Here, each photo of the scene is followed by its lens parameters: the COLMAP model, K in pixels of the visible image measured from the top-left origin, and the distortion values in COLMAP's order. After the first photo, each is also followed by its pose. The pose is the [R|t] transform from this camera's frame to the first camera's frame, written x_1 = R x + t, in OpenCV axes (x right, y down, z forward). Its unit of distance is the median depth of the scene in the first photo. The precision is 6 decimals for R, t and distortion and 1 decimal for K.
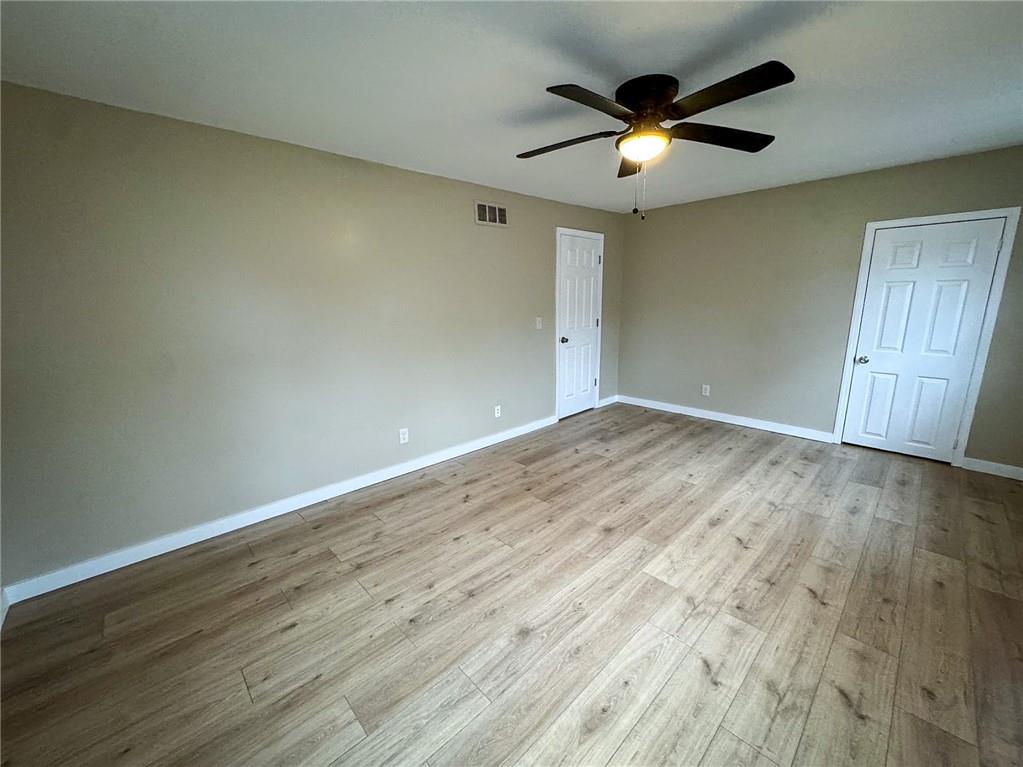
lens RADIAL K [[406.4, 0, 510.9], [0, 406.4, 382.4], [0, 0, 1]] dist [-0.004609, -0.000133]
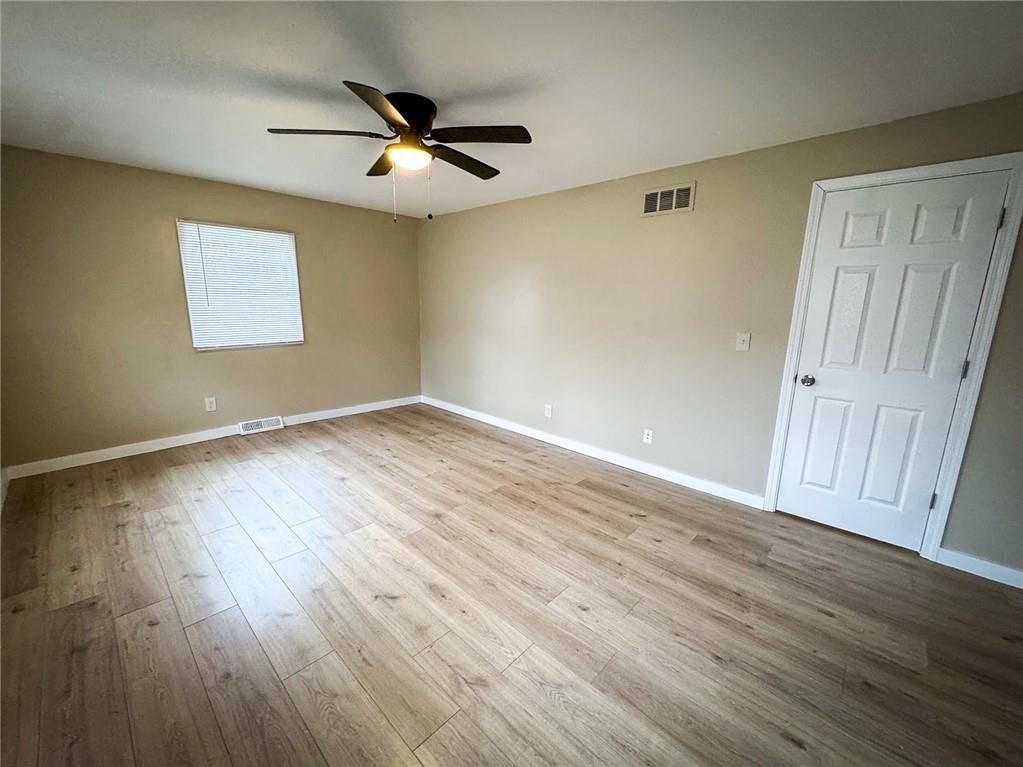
lens RADIAL K [[406.4, 0, 510.9], [0, 406.4, 382.4], [0, 0, 1]] dist [-0.004609, -0.000133]
pose [[0.062022, 0.212805, -0.975124, 1.144060], [-0.229082, 0.953957, 0.193615, -0.203826], [0.971429, 0.211375, 0.107916, 0.945457]]
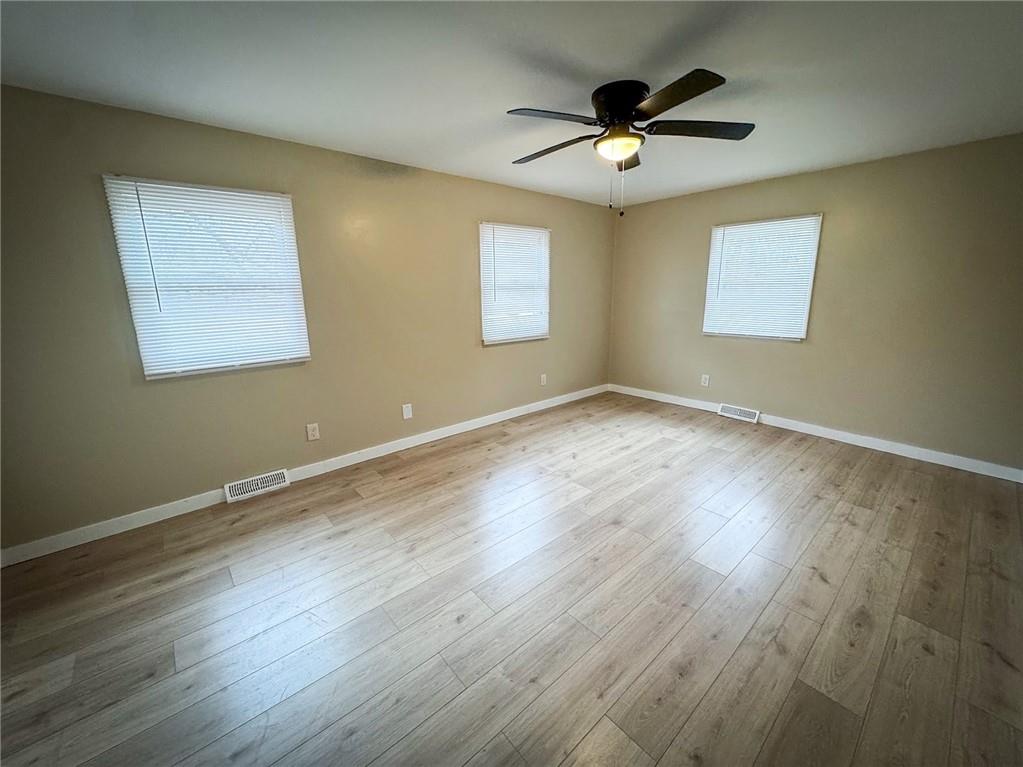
lens RADIAL K [[406.4, 0, 510.9], [0, 406.4, 382.4], [0, 0, 1]] dist [-0.004609, -0.000133]
pose [[-0.998632, 0.016873, 0.049486, 0.420168], [0.036372, 0.904122, 0.425723, -0.359708], [-0.037558, 0.426940, -0.903500, 1.668971]]
